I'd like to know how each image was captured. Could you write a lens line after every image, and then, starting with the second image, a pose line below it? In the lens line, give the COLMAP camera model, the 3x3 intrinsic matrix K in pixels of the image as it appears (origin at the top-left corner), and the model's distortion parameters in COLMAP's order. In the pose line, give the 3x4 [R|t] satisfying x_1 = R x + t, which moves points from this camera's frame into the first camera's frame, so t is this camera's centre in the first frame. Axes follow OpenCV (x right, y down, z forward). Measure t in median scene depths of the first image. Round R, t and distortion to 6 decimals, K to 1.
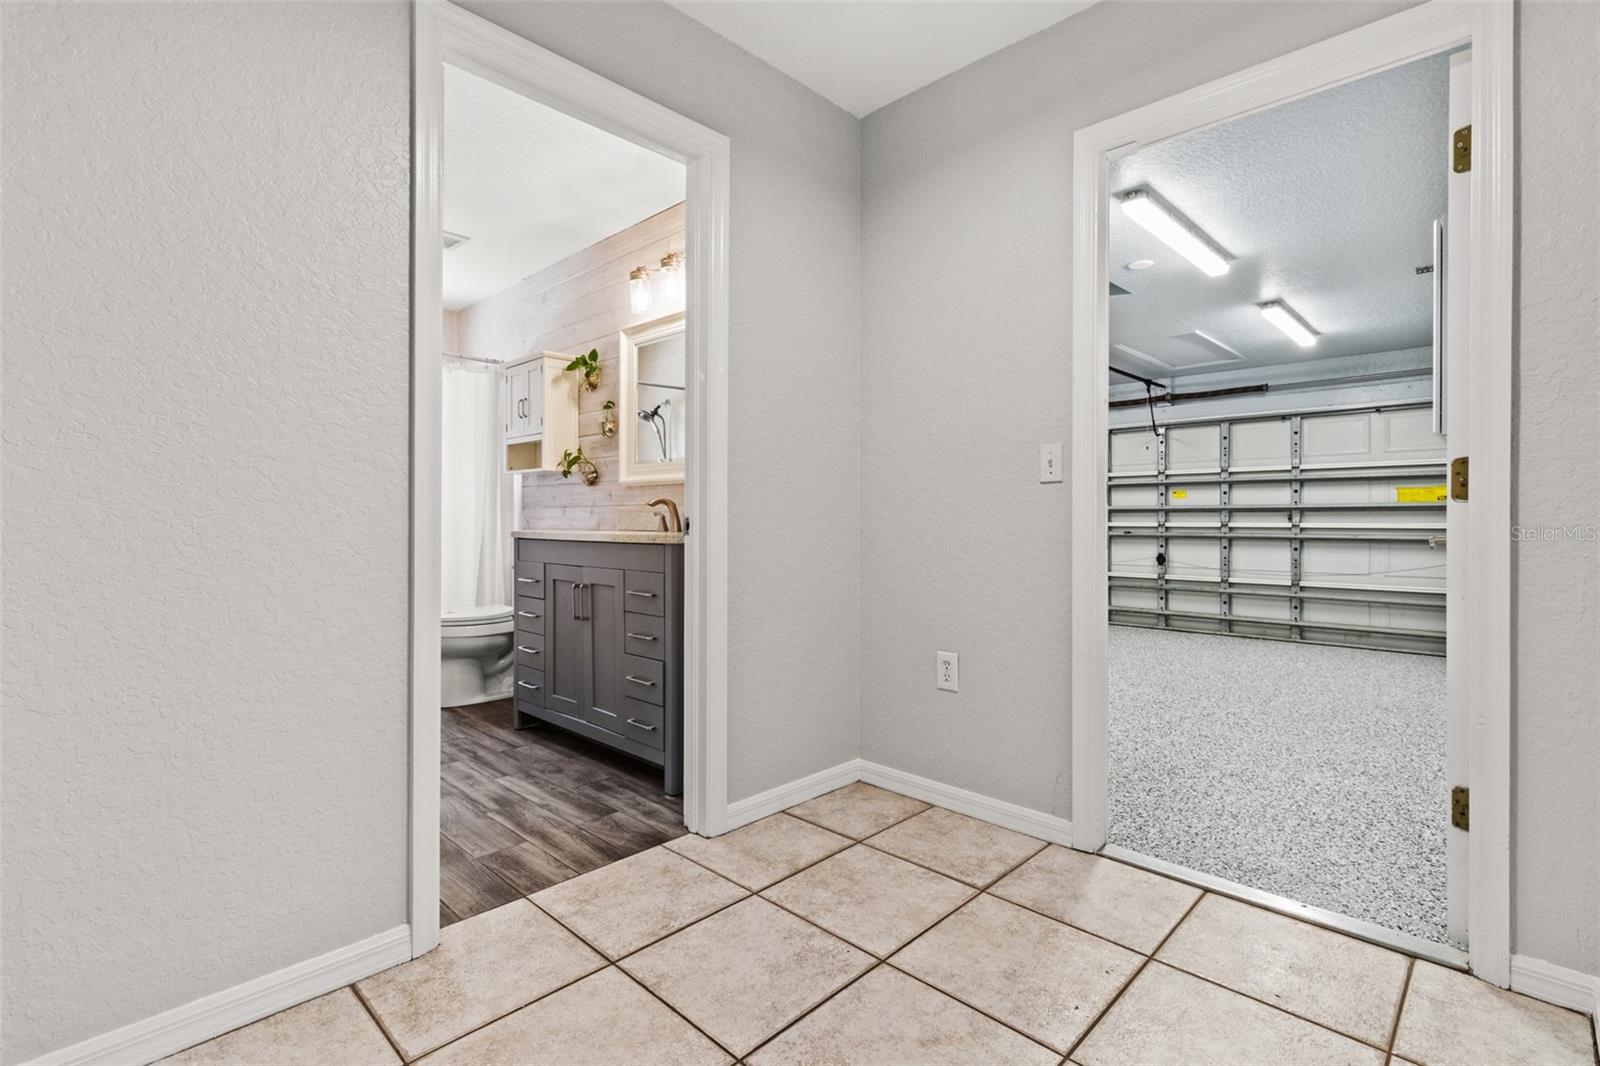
lens RADIAL K [[749.1, 0, 793.9], [0, 749.1, 524.3], [0, 0, 1]] dist [0.003321, 0.000357]
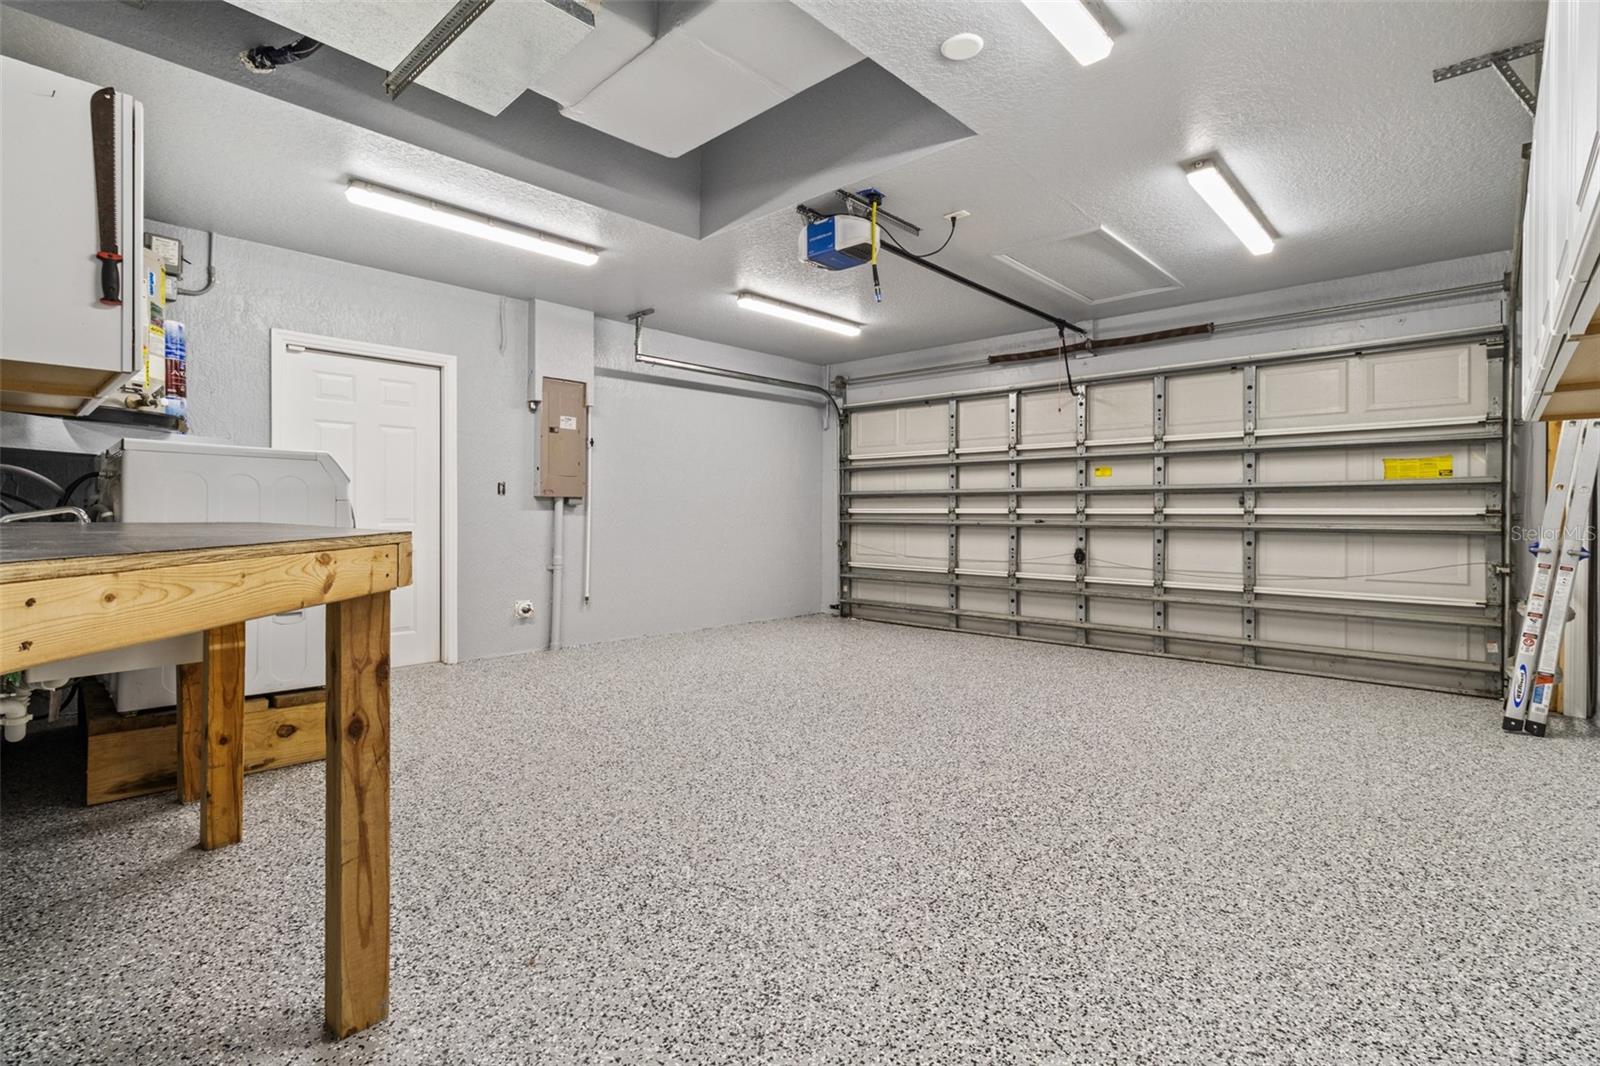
lens RADIAL K [[749.1, 0, 799.1], [0, 749.1, 519.3], [0, 0, 1]] dist [0.003321, 0.000357]
pose [[0.999485, -0.002994, 0.031943, 0.189061], [0.002776, 0.999973, 0.006864, 0.002655], [-0.031963, -0.006771, 0.999466, 0.257354]]
